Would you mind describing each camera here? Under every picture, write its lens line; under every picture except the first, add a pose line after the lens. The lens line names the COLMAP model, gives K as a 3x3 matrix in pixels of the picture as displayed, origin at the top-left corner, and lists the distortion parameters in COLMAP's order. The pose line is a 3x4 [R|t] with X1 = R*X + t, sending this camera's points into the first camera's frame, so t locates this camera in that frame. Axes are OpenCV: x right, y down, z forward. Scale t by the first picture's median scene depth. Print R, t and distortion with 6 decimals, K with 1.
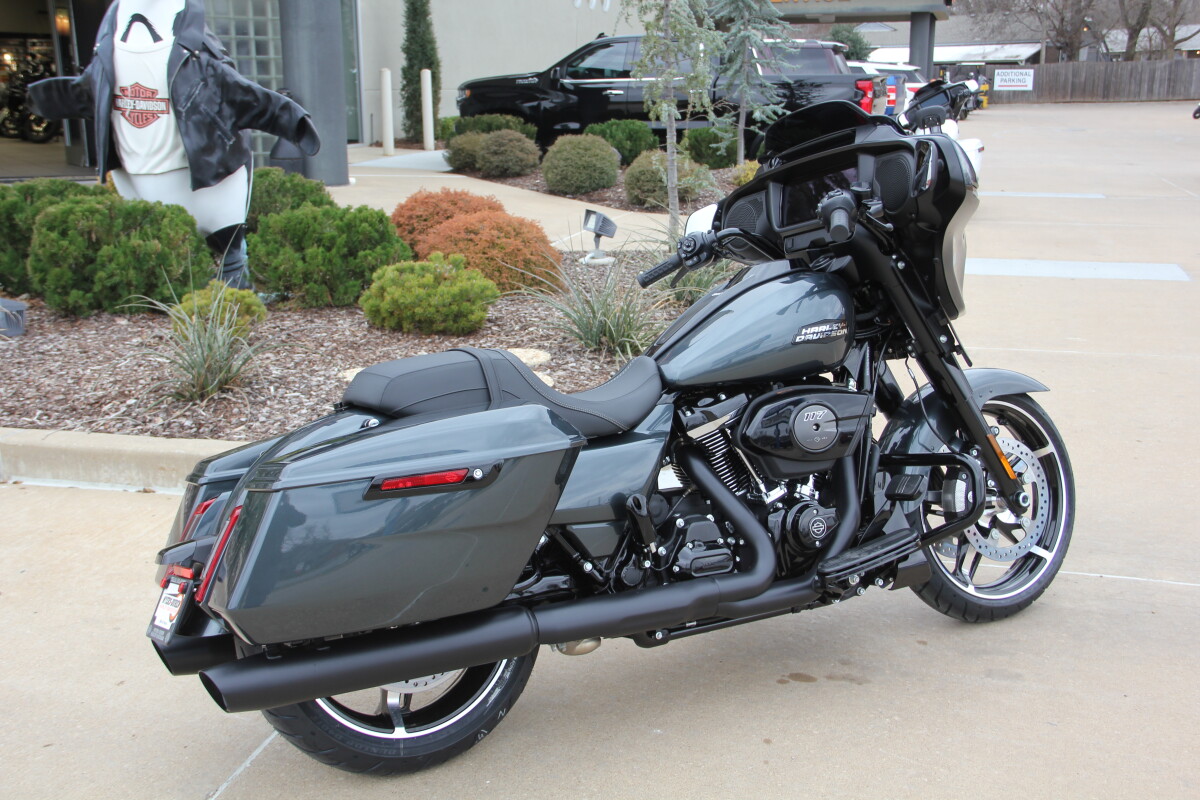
lens RADIAL K [[1412.7, 0, 606.2], [0, 1412.7, 404.9], [0, 0, 1]] dist [0.063111, 0.000000]
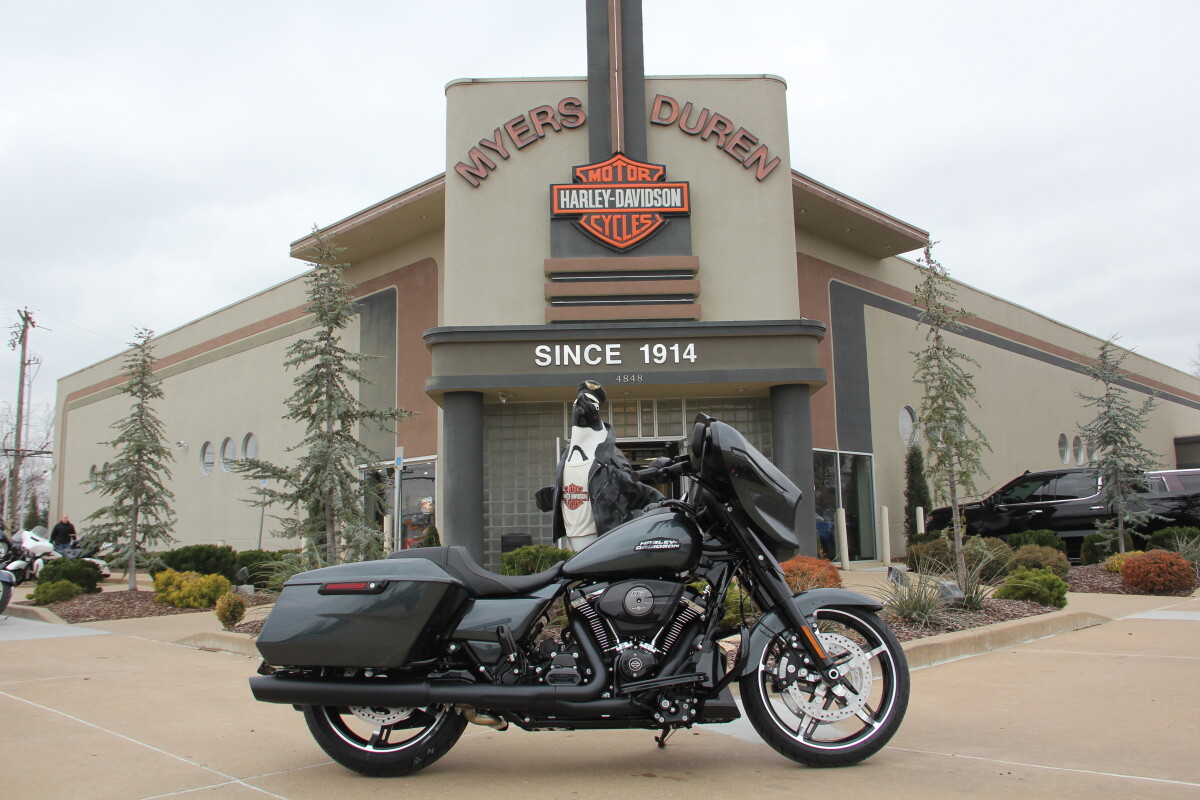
lens RADIAL K [[1044.0, 0, 595.4], [0, 1044.0, 370.6], [0, 0, 1]] dist [-0.142698, 0.013895]
pose [[0.858220, -0.101125, -0.503221, 0.334591], [-0.100457, 0.928347, -0.357882, 0.092152], [0.503355, 0.357694, 0.786568, -0.016794]]
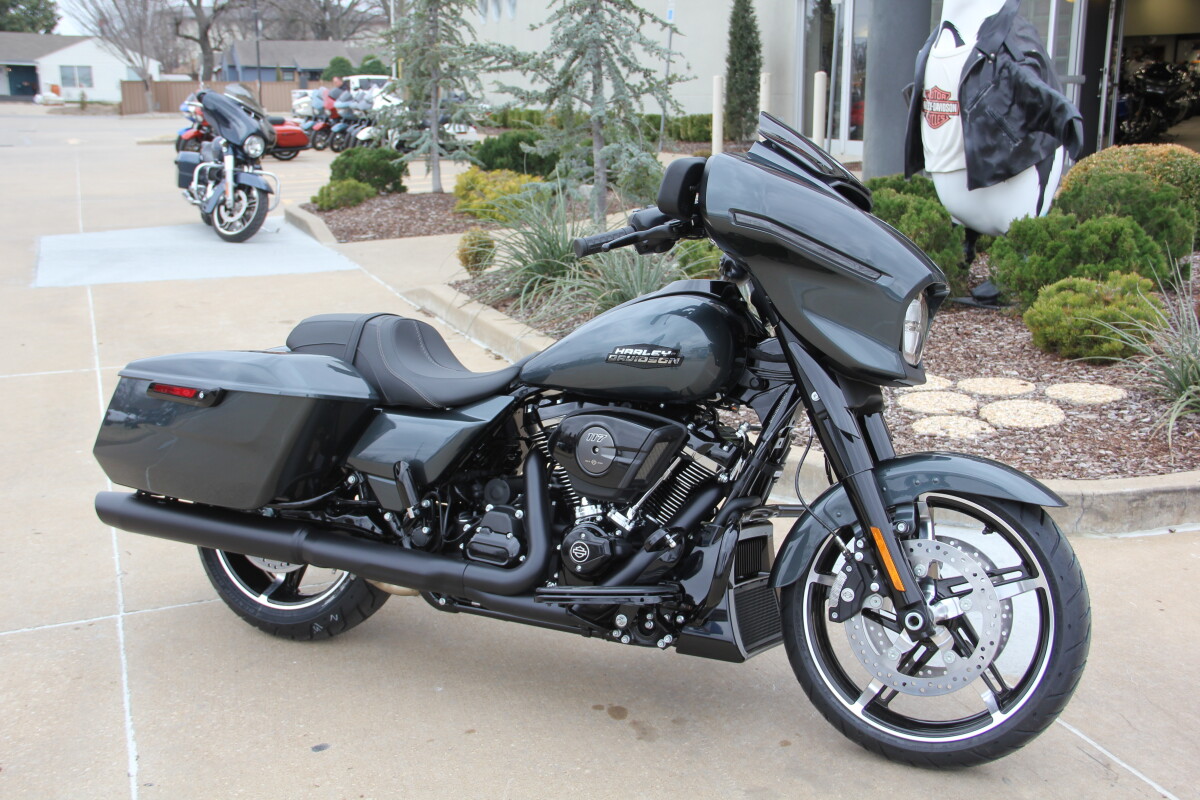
lens RADIAL K [[1412.7, 0, 595.8], [0, 1412.7, 409.9], [0, 0, 1]] dist [0.063111, 0.000000]
pose [[0.556484, 0.189320, -0.809002, 0.427331], [-0.185801, 0.977391, 0.100920, -0.049878], [0.809817, 0.094153, 0.579078, 0.205275]]
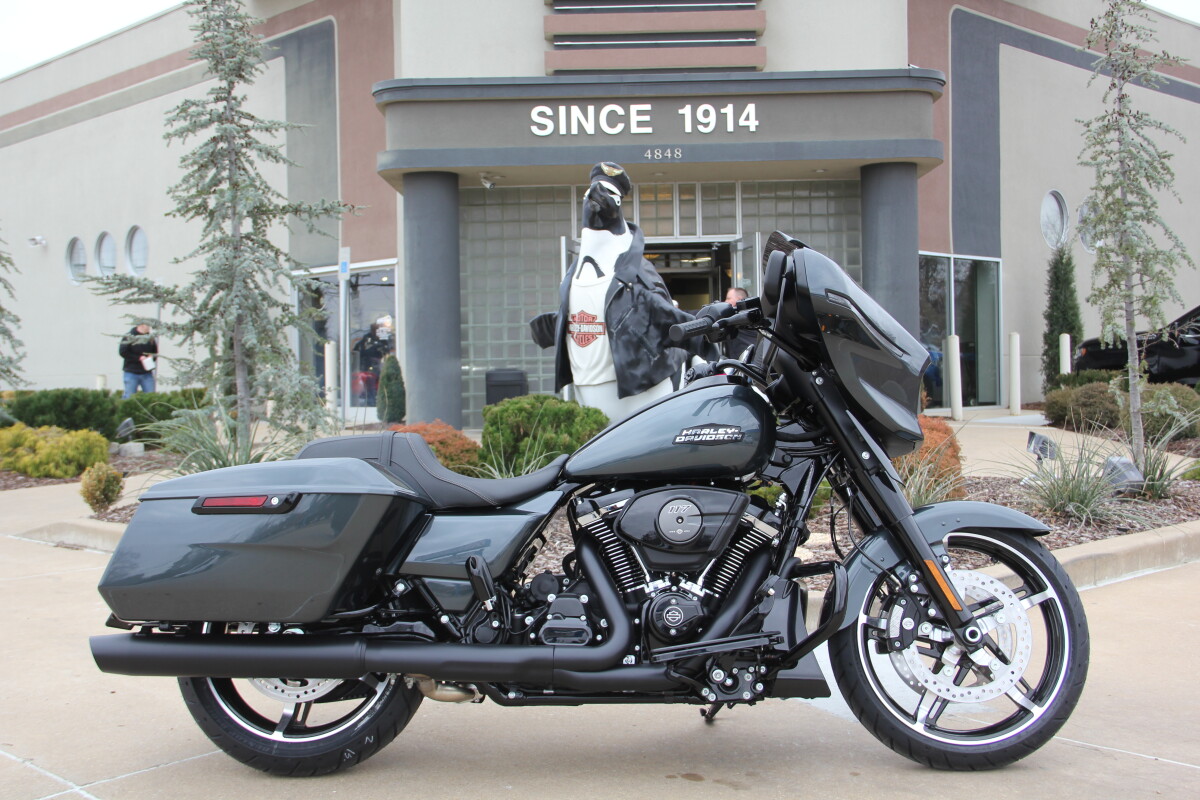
lens RADIAL K [[1388.7, 0, 593.1], [0, 1388.7, 398.4], [0, 0, 1]] dist [0.024398, 0.000000]
pose [[0.850435, -0.001045, -0.526079, 0.297581], [-0.108210, 0.978268, -0.176869, 0.054780], [0.514831, 0.207343, 0.831840, 0.038250]]
